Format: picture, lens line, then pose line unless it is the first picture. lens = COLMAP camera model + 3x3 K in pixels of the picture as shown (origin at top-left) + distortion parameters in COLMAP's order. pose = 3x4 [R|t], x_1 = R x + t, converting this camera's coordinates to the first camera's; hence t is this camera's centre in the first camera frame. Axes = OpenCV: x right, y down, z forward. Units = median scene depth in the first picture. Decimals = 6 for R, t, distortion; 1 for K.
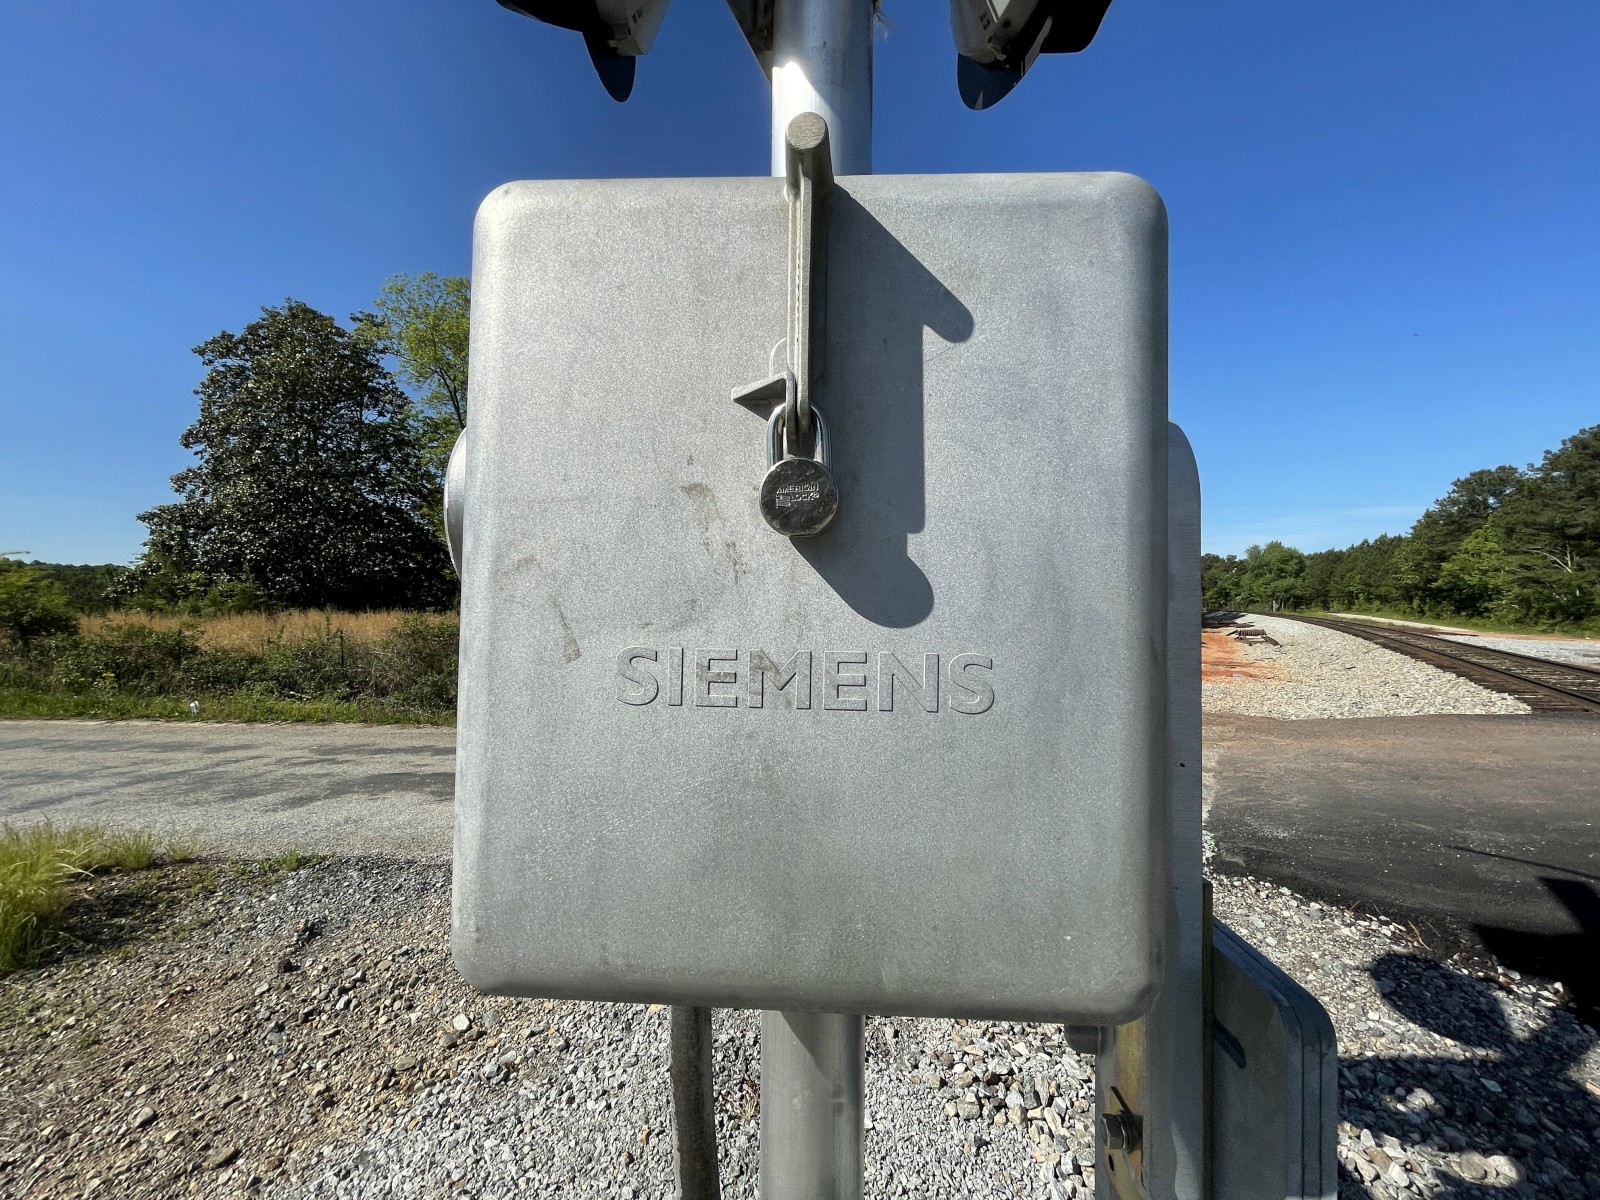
lens RADIAL K [[644.5, 0, 804.5], [0, 644.5, 599.1], [0, 0, 1]] dist [-0.003473, 0.000033]
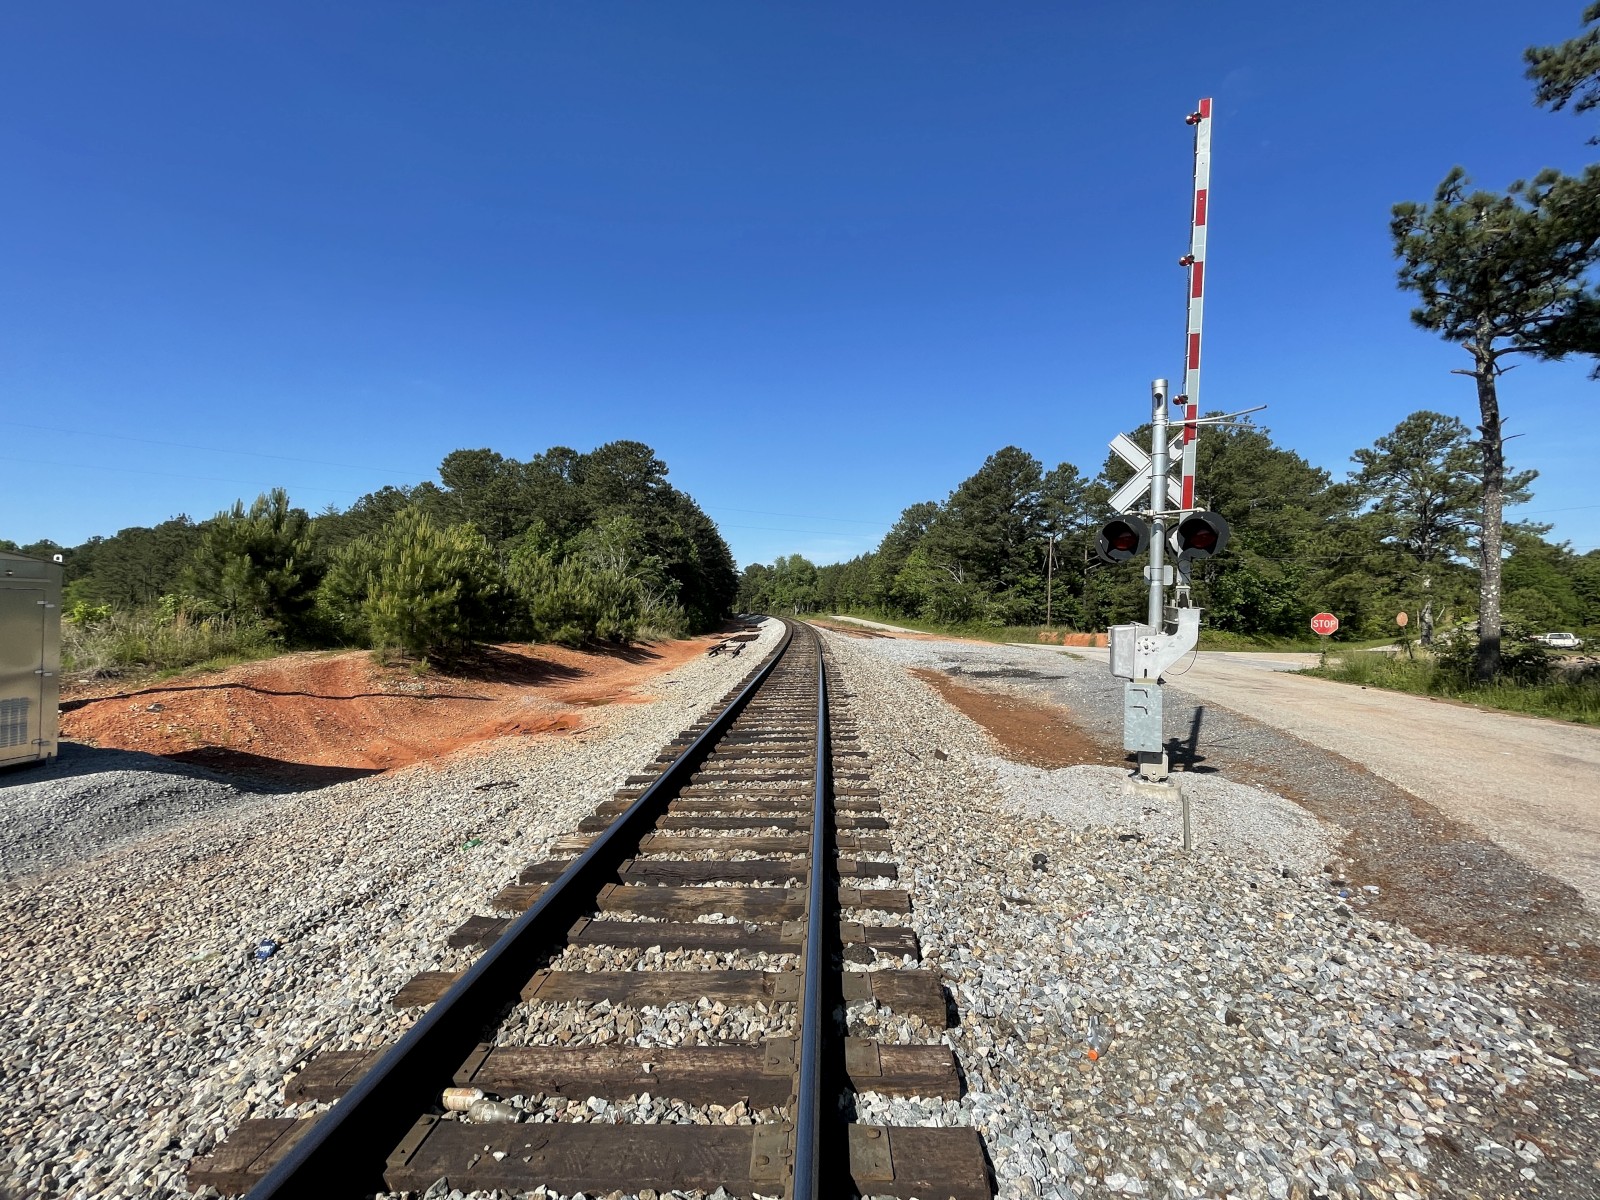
lens RADIAL K [[644.5, 0, 804.5], [0, 644.5, 599.1], [0, 0, 1]] dist [-0.003473, 0.000033]
pose [[0.817673, 0.003463, 0.575673, 0.132657], [0.000736, 0.999975, -0.007062, -0.001360], [-0.575683, 0.006198, 0.817650, 0.083067]]
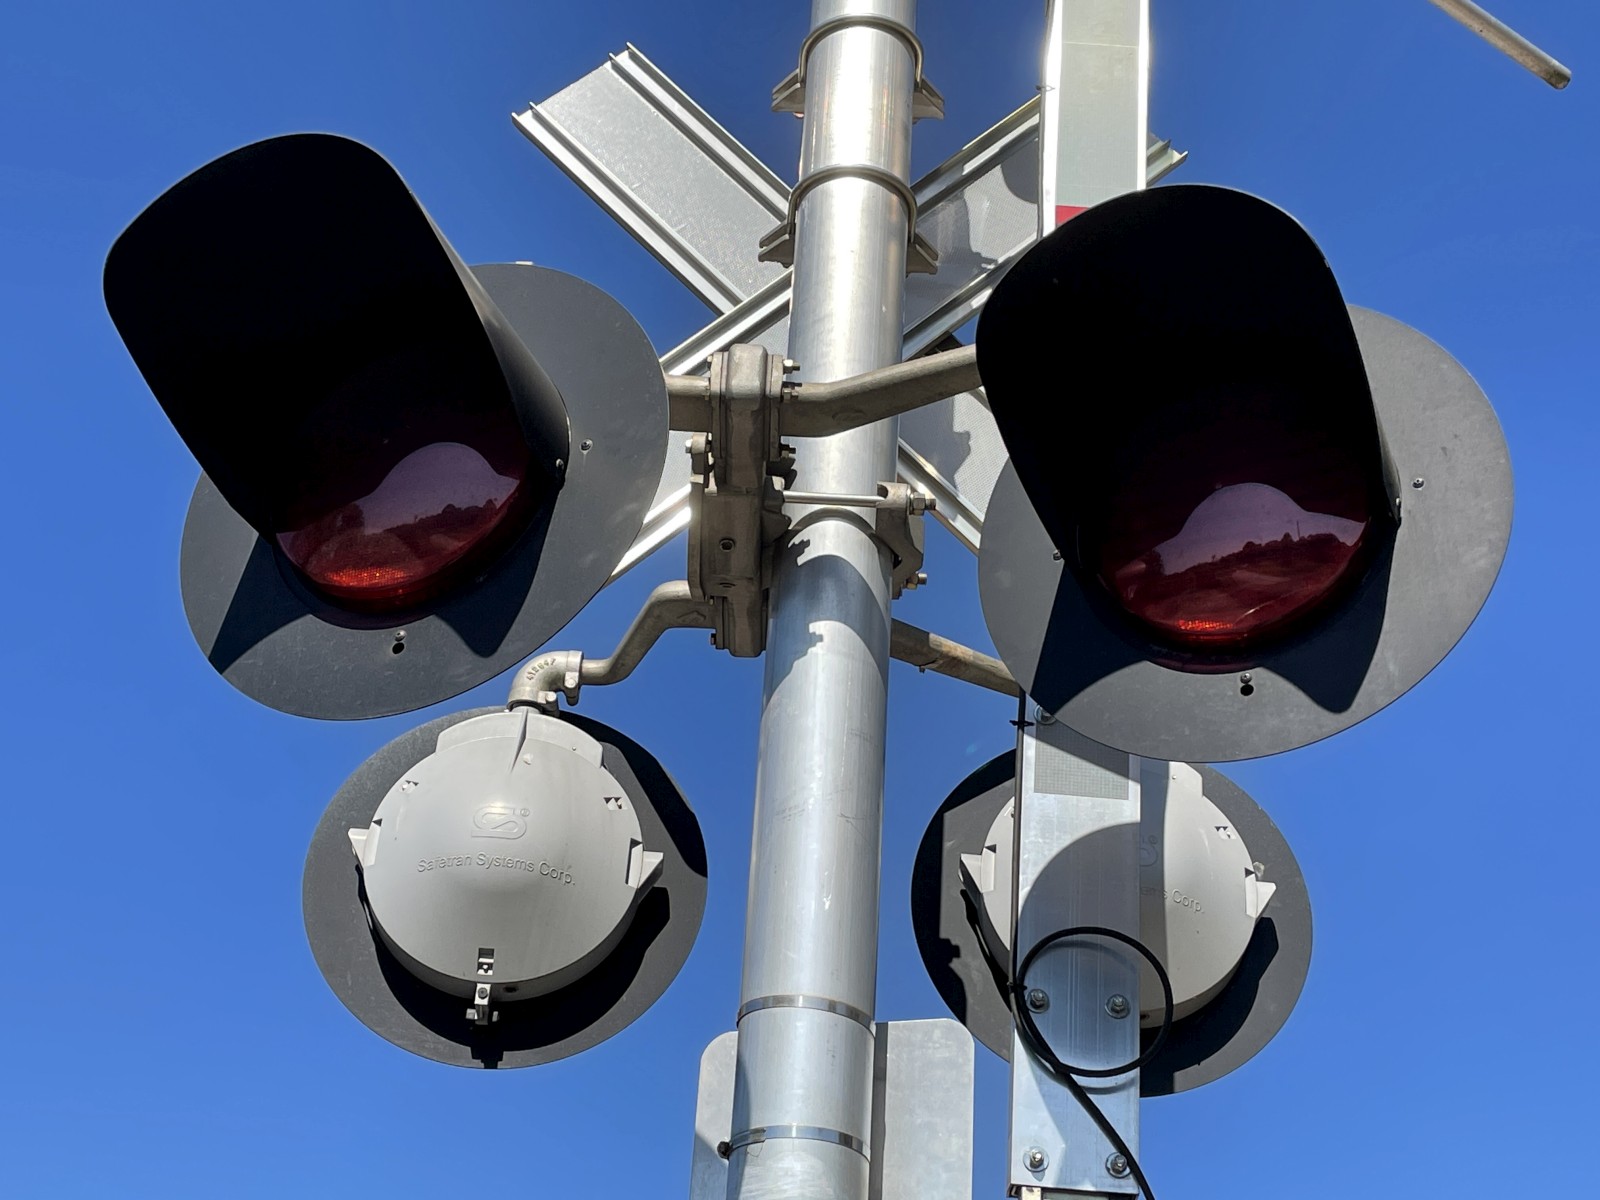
lens RADIAL K [[2346.0, 0, 800.0], [0, 2346.0, 600.0], [0, 0, 1]] dist [0.022291, 0.028740]
pose [[0.546675, 0.460315, 0.699469, 0.194637], [-0.035643, 0.847377, -0.529795, 0.003912], [-0.836586, 0.264694, 0.479647, 0.109977]]
